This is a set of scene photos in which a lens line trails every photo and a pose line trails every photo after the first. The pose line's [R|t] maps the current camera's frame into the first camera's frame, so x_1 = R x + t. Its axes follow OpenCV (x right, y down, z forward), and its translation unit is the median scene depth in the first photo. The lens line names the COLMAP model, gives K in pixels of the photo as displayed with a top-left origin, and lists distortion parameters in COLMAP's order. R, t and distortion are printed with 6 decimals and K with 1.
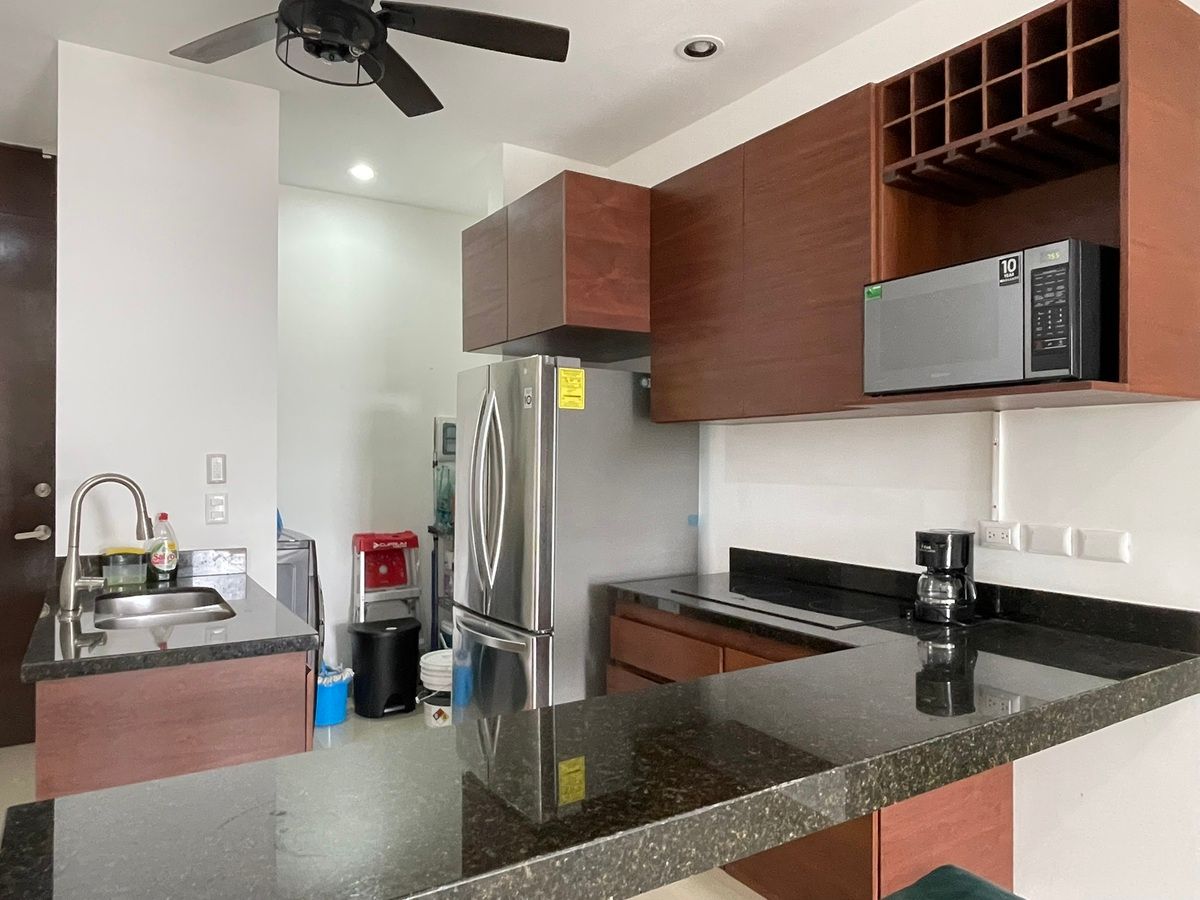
lens RADIAL K [[802.7, 0, 597.9], [0, 802.7, 456.1], [0, 0, 1]] dist [0.007643, -0.012370]
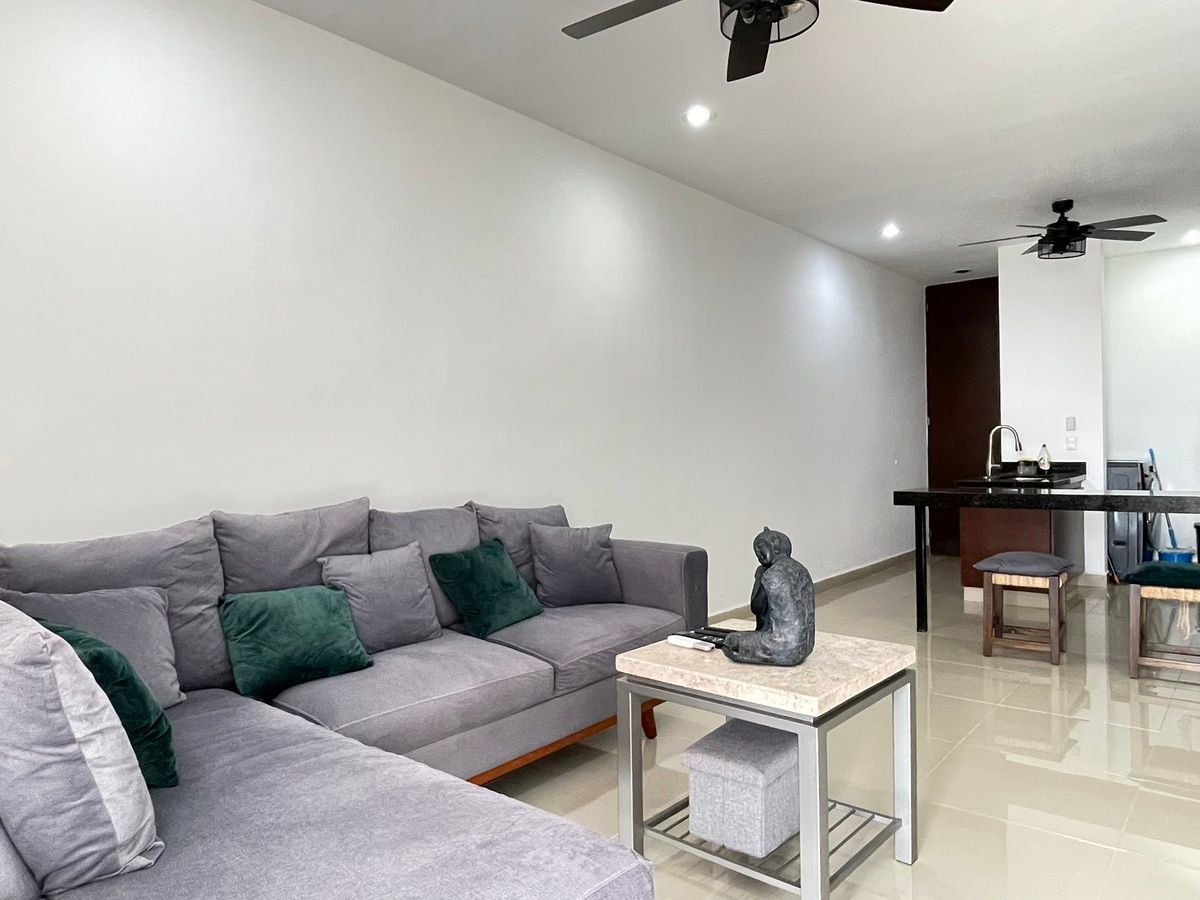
lens RADIAL K [[802.7, 0, 591.9], [0, 802.7, 460.7], [0, 0, 1]] dist [0.007643, -0.012370]
pose [[0.297807, 0.007115, -0.954600, 1.561333], [0.021335, 0.999673, 0.014106, 0.074615], [0.954388, -0.024567, 0.297558, -1.112139]]
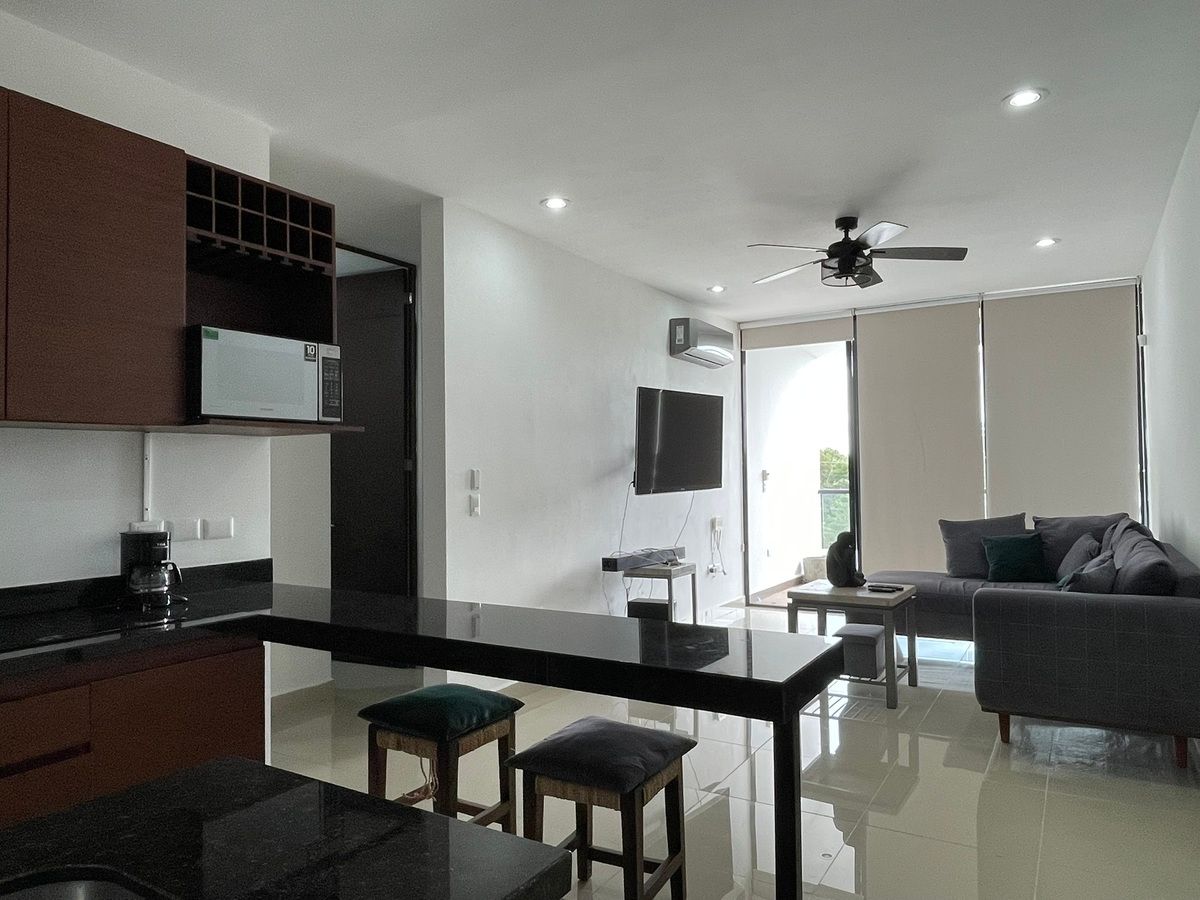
lens RADIAL K [[802.7, 0, 588.9], [0, 802.7, 453.5], [0, 0, 1]] dist [0.007643, -0.012370]
pose [[-0.435416, 0.023795, 0.899915, -0.925449], [0.009731, 0.999717, -0.021725, 0.010645], [-0.900177, -0.000702, -0.435525, 0.934667]]
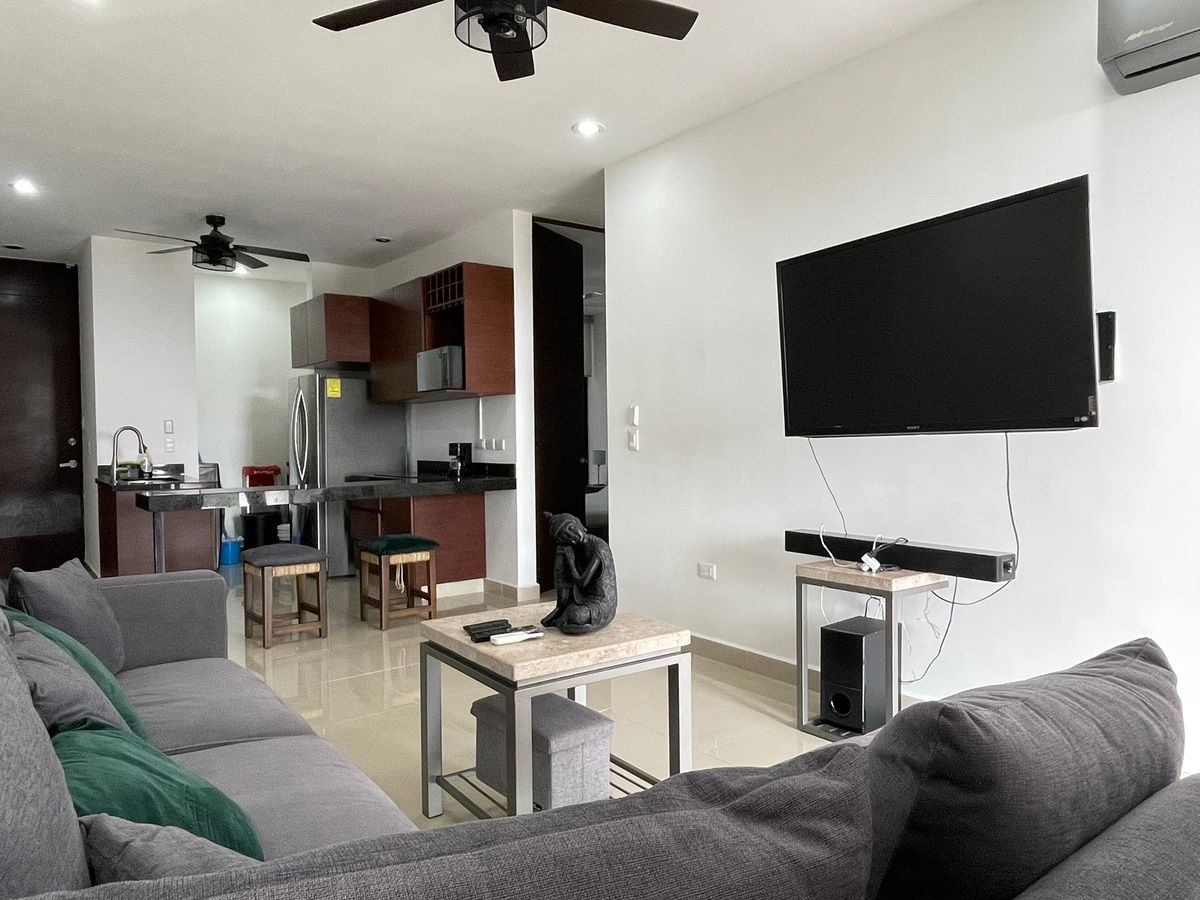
lens RADIAL K [[802.7, 0, 598.5], [0, 802.7, 457.6], [0, 0, 1]] dist [0.007643, -0.012370]
pose [[0.996525, -0.018585, 0.081200, 0.674047], [0.016241, 0.999435, 0.029428, 0.071780], [-0.081701, -0.028007, 0.996263, -1.681489]]
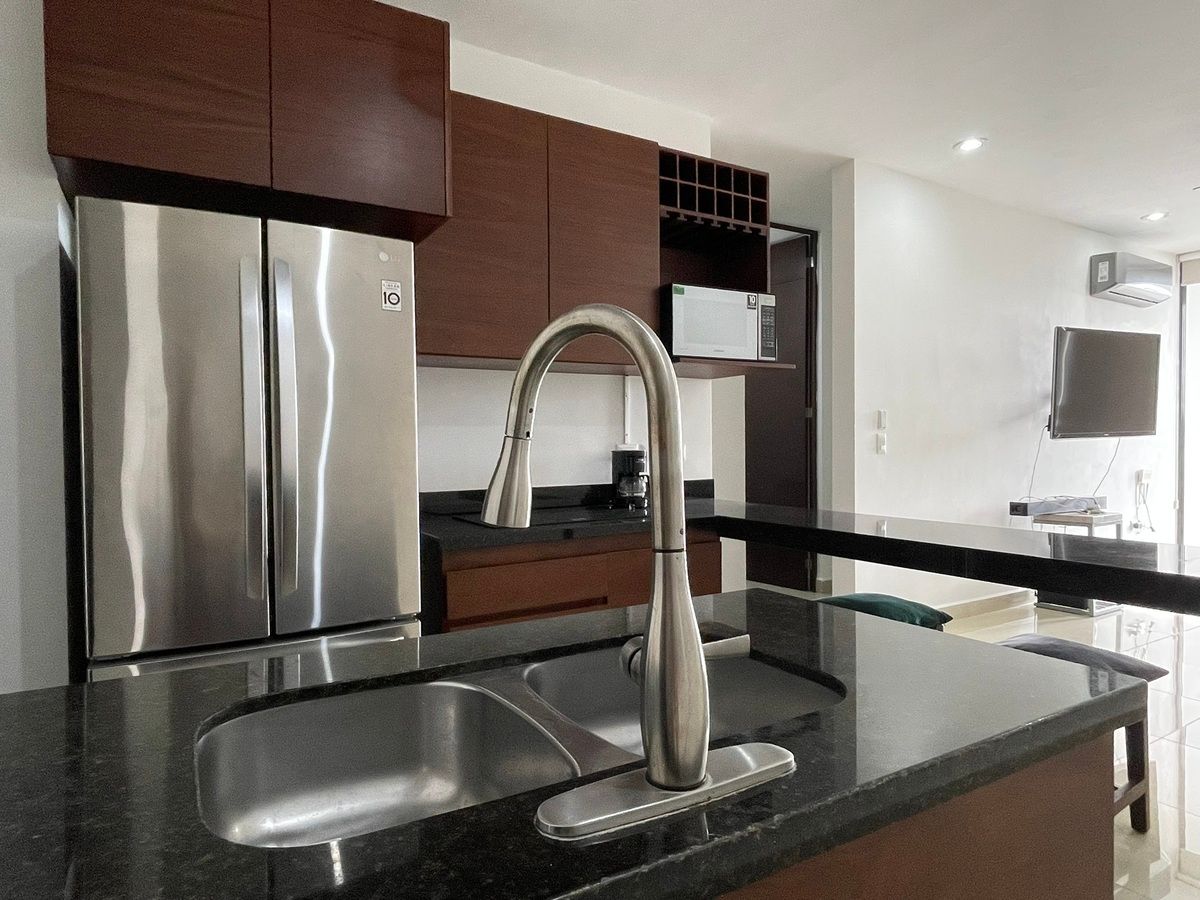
lens RADIAL K [[706.2, 0, 584.7], [0, 706.2, 457.3], [0, 0, 1]] dist [-0.003739, -0.003817]
pose [[0.037041, -0.025074, 0.998999, -0.926490], [0.008402, 0.999658, 0.024779, 0.073218], [-0.999278, 0.007476, 0.037239, 1.041806]]
